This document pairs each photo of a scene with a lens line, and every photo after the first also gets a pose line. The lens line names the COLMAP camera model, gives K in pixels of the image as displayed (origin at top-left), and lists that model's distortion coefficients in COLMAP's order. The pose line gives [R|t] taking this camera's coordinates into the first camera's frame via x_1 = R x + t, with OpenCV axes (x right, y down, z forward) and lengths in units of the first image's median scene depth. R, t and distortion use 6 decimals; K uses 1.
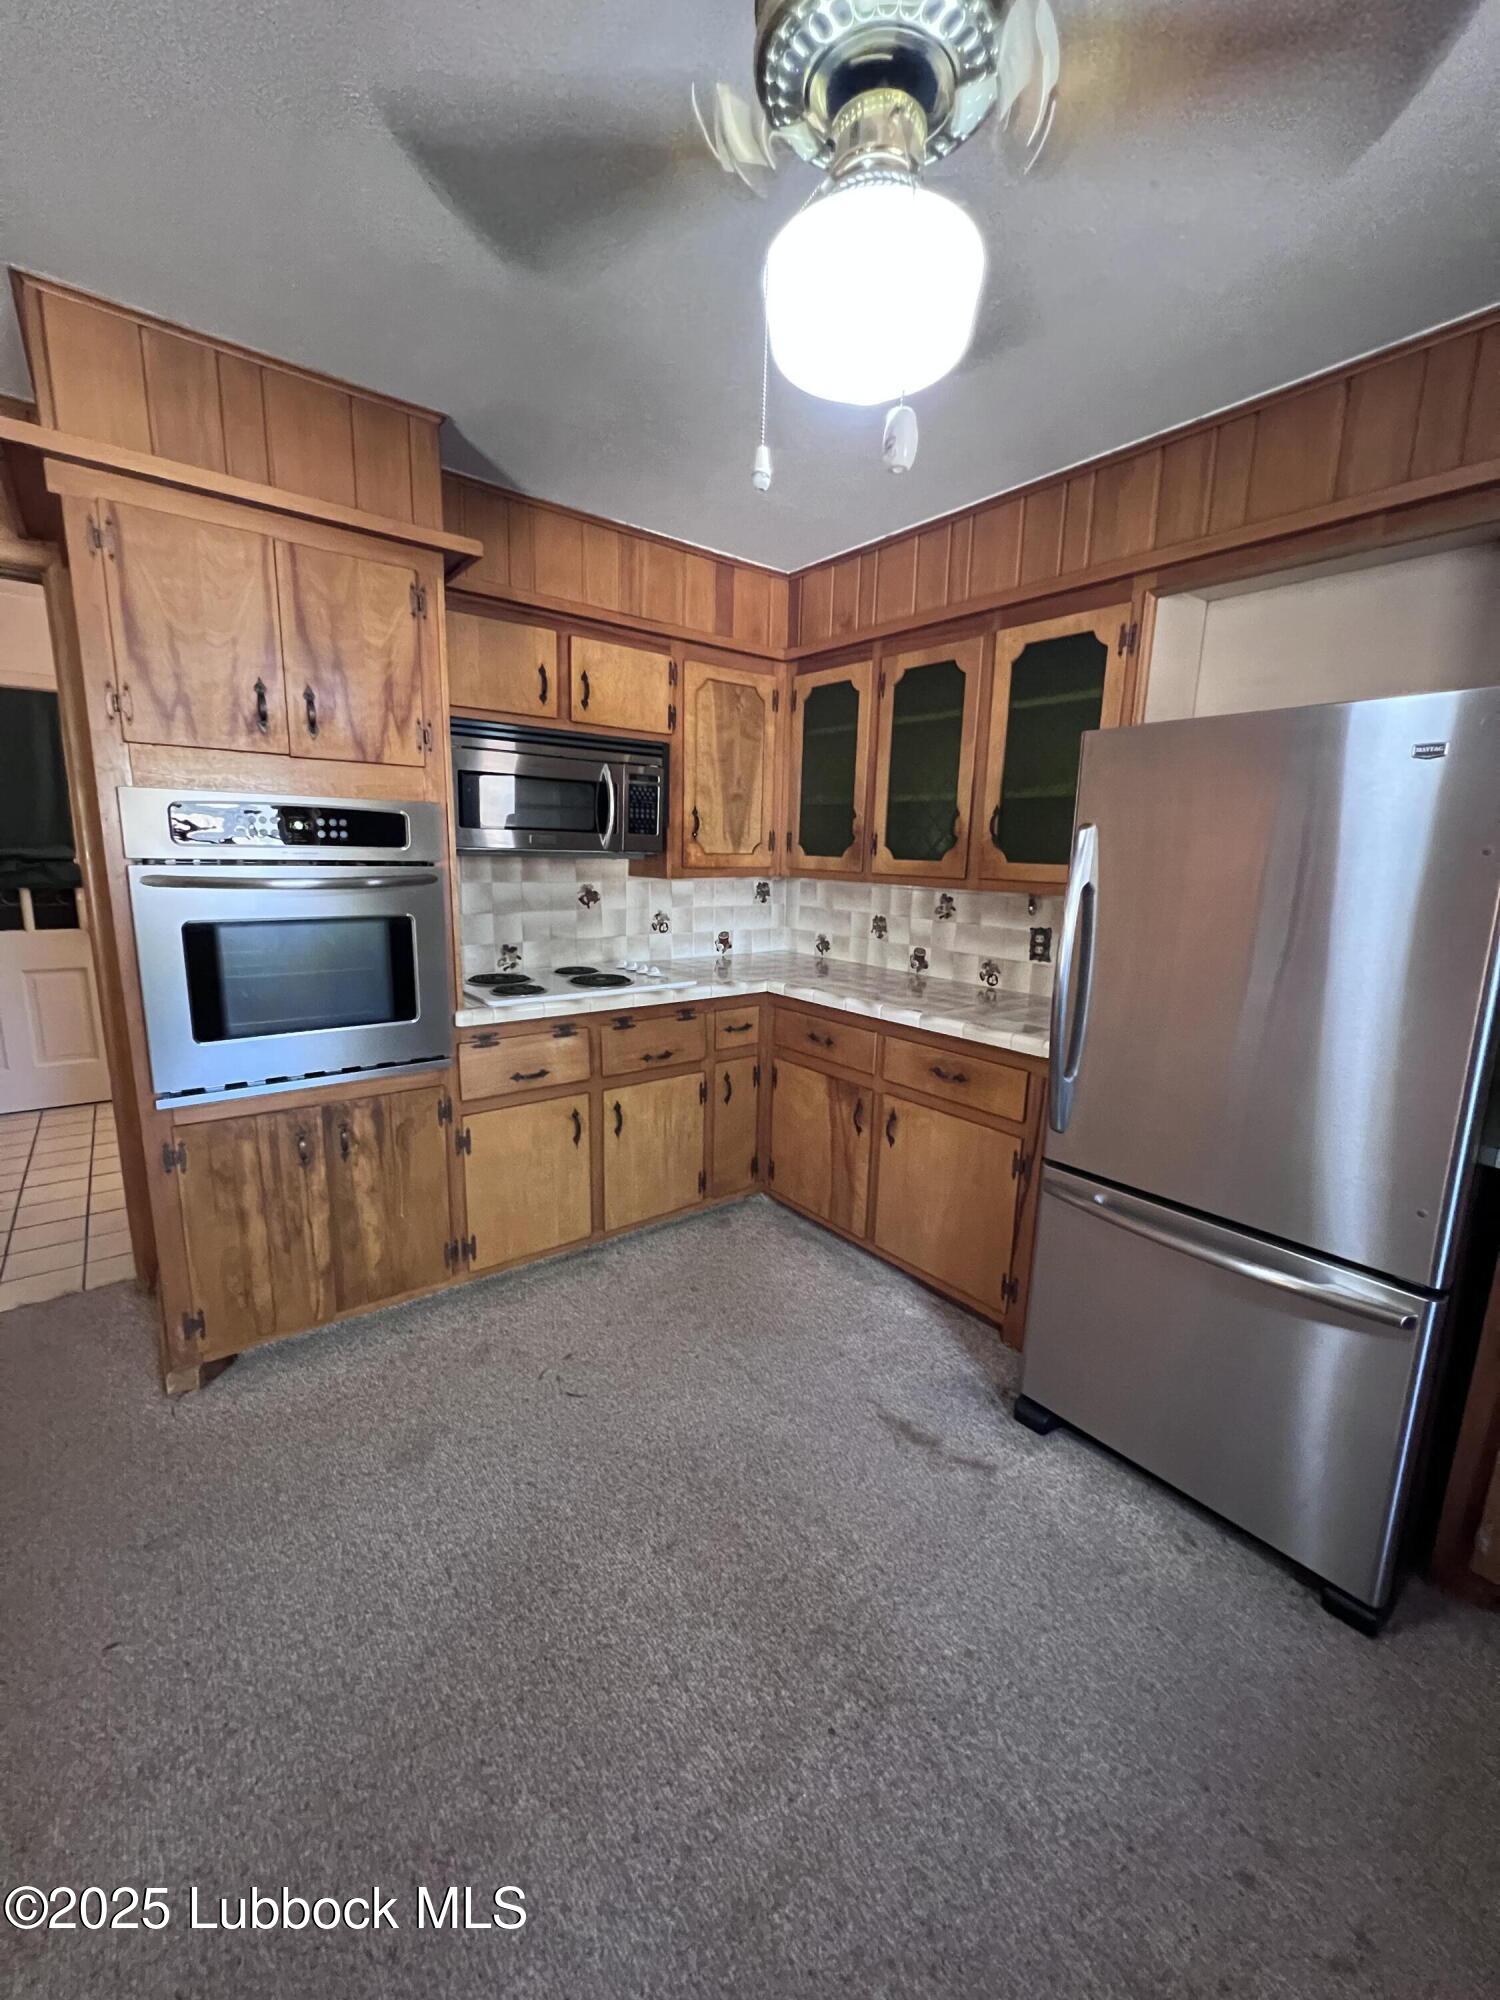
lens RADIAL K [[797.2, 0, 746.2], [0, 797.2, 995.7], [0, 0, 1]] dist [-0.002707, 0.000832]
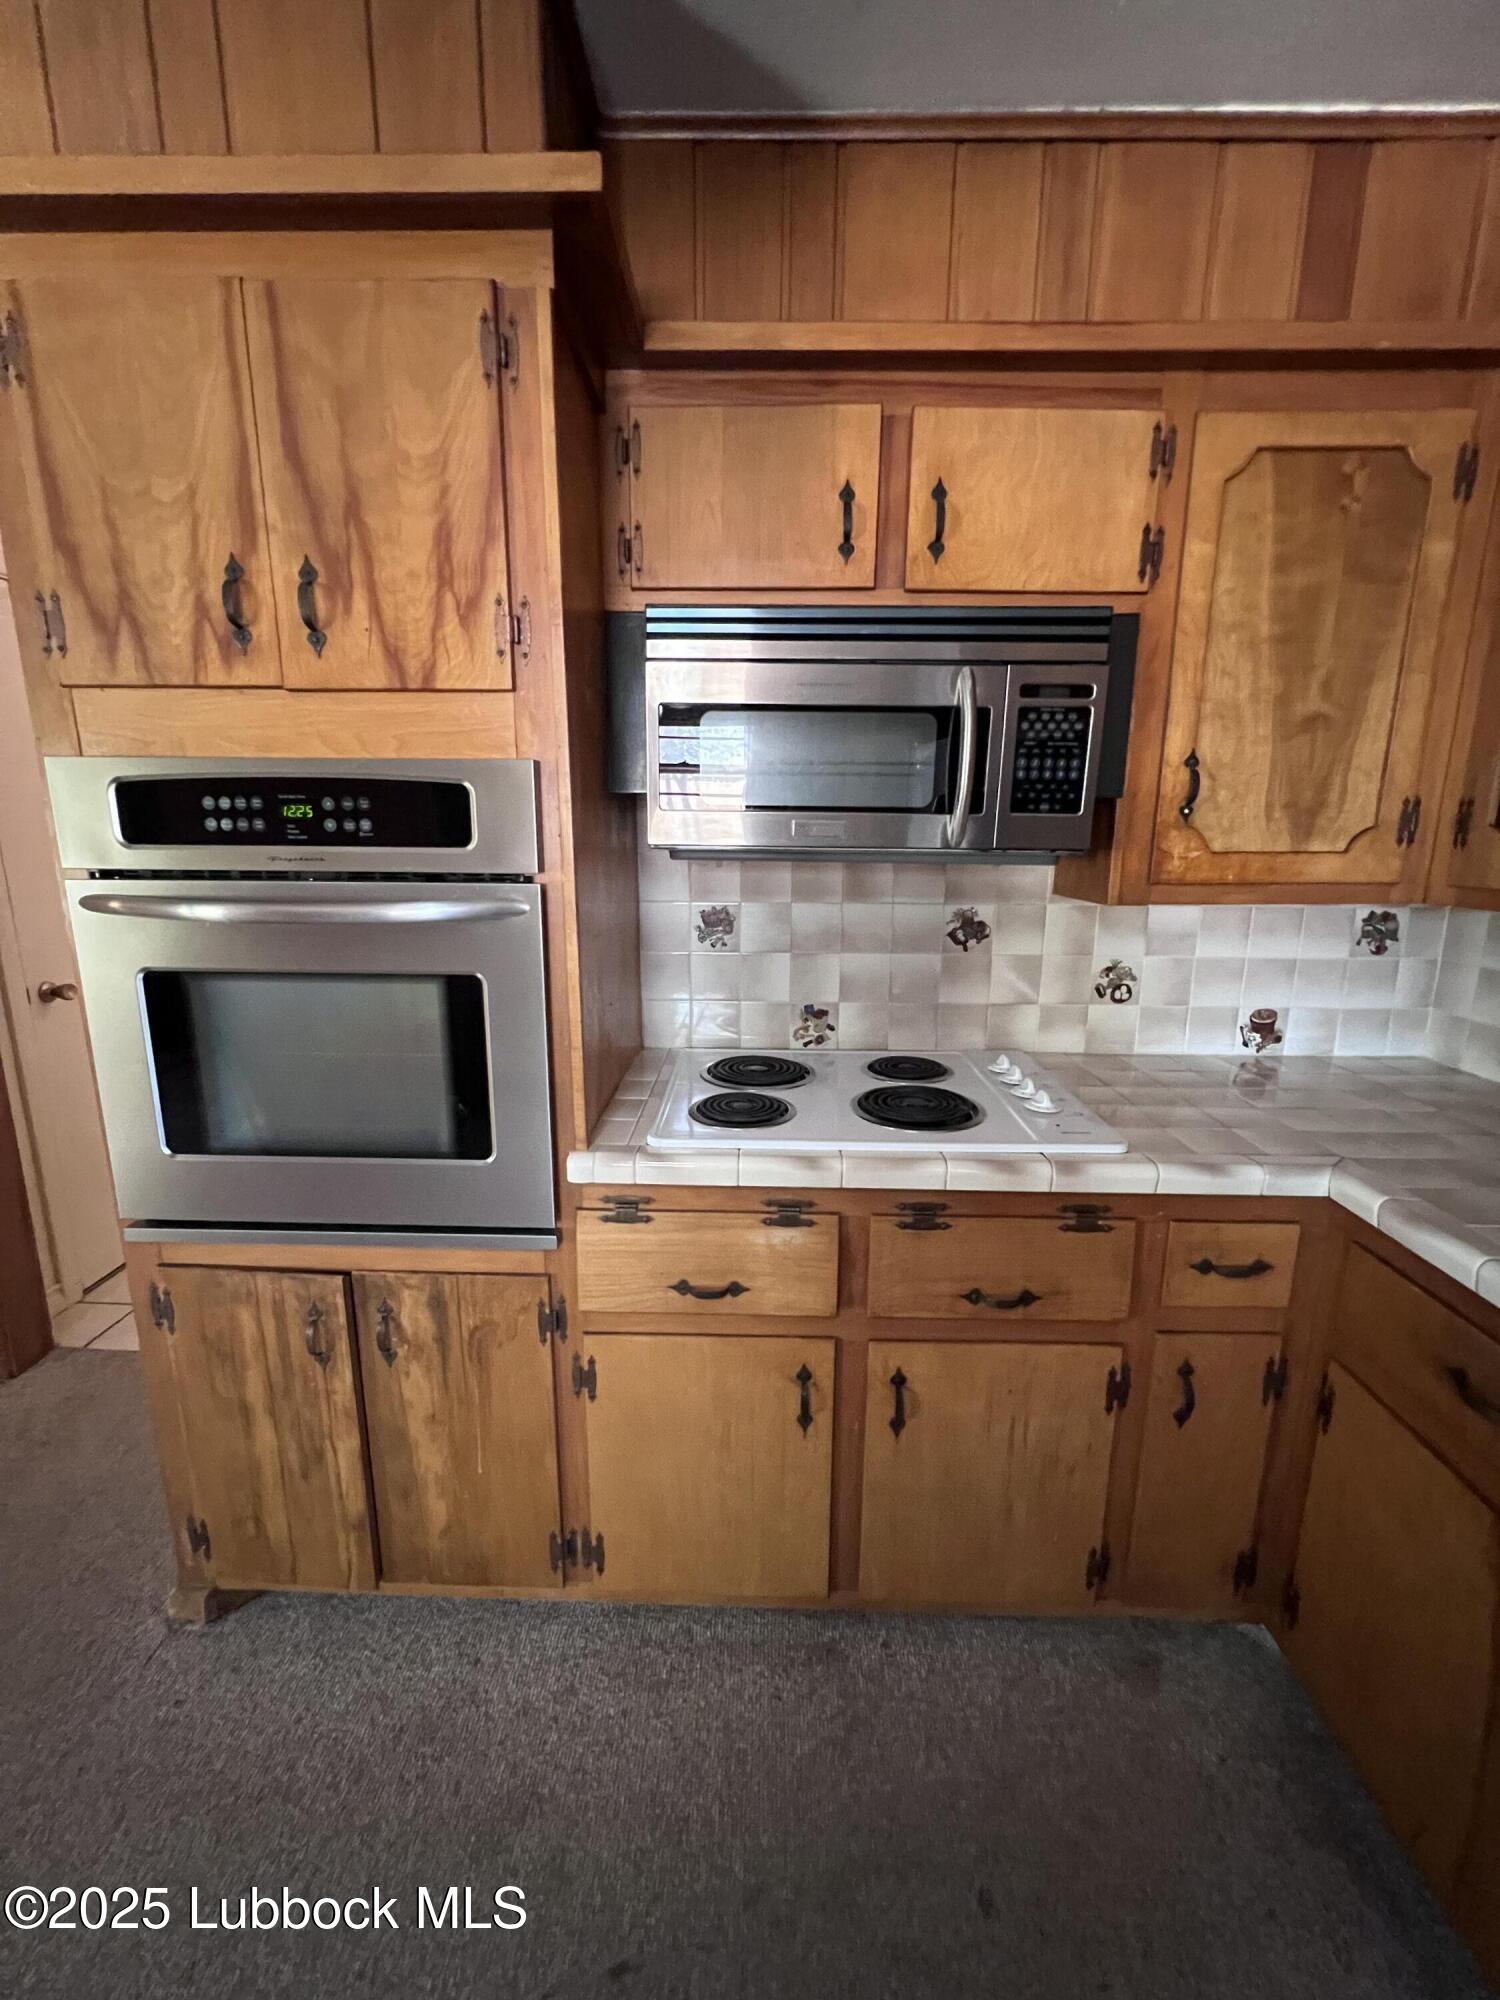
lens RADIAL K [[799.6, 0, 744.1], [0, 799.6, 997.4], [0, 0, 1]] dist [-0.002247, 0.000683]
pose [[0.770499, 0.108672, -0.628109, 0.043859], [-0.104812, 0.993548, 0.043326, -0.097944], [0.628765, 0.032451, 0.776918, 0.535470]]
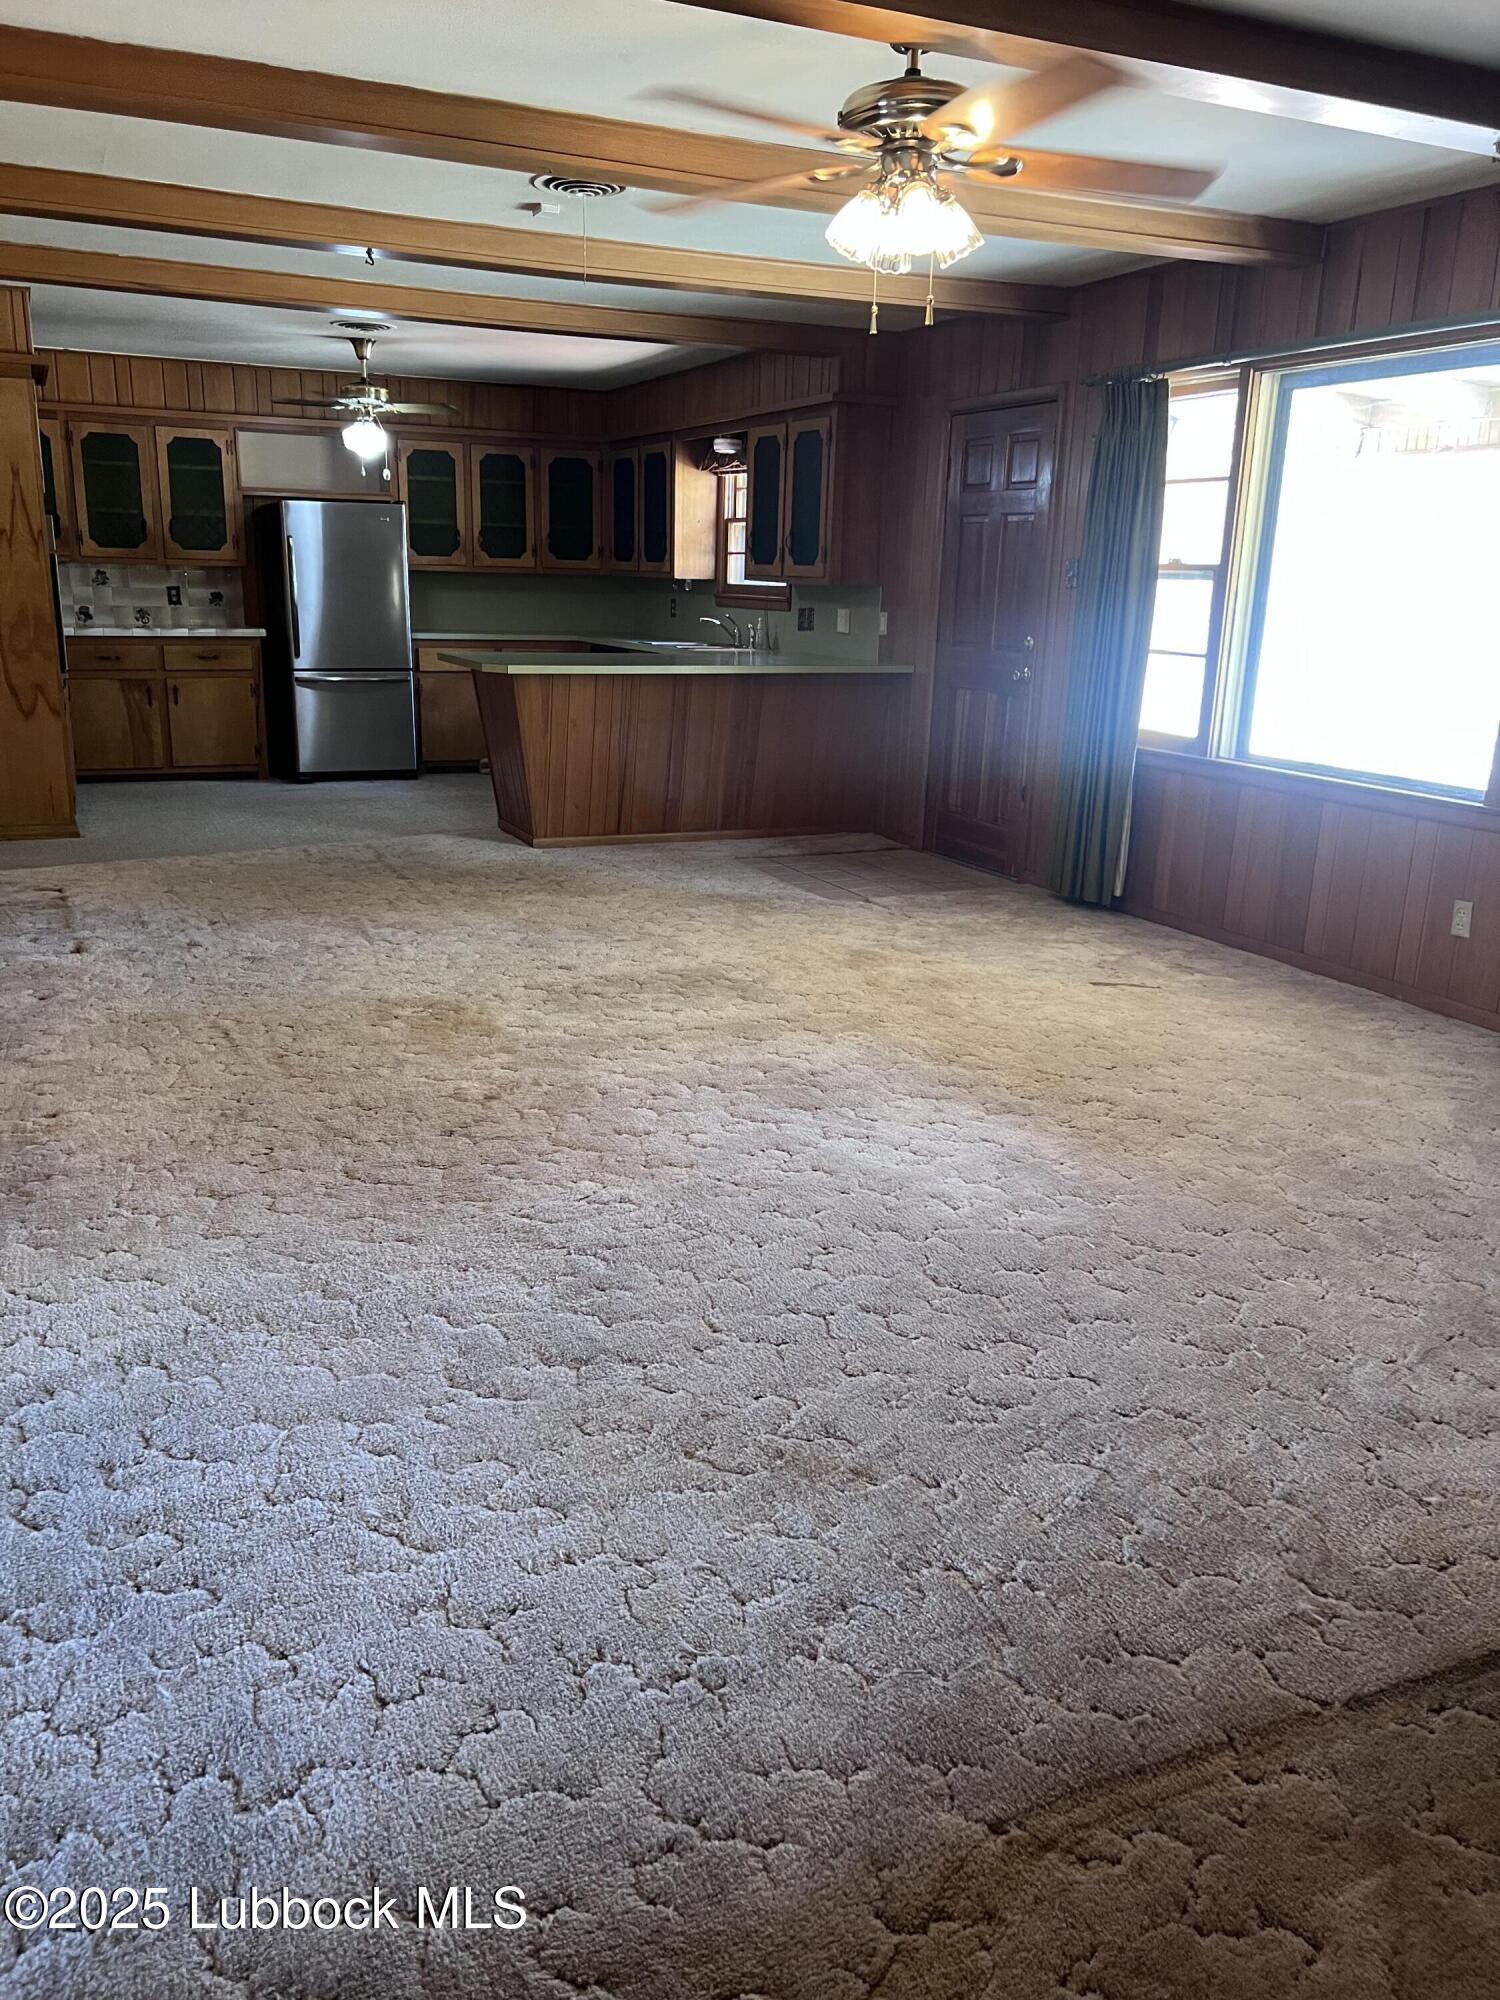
lens RADIAL K [[1507.1, 0, 752.5], [0, 1507.1, 998.4], [0, 0, 1]] dist [0.024486, -0.031200]
pose [[0.225996, -0.283084, 0.932089, -3.215151], [0.161868, 0.954454, 0.250631, 0.184472], [-0.960586, 0.094233, 0.261525, -1.238479]]
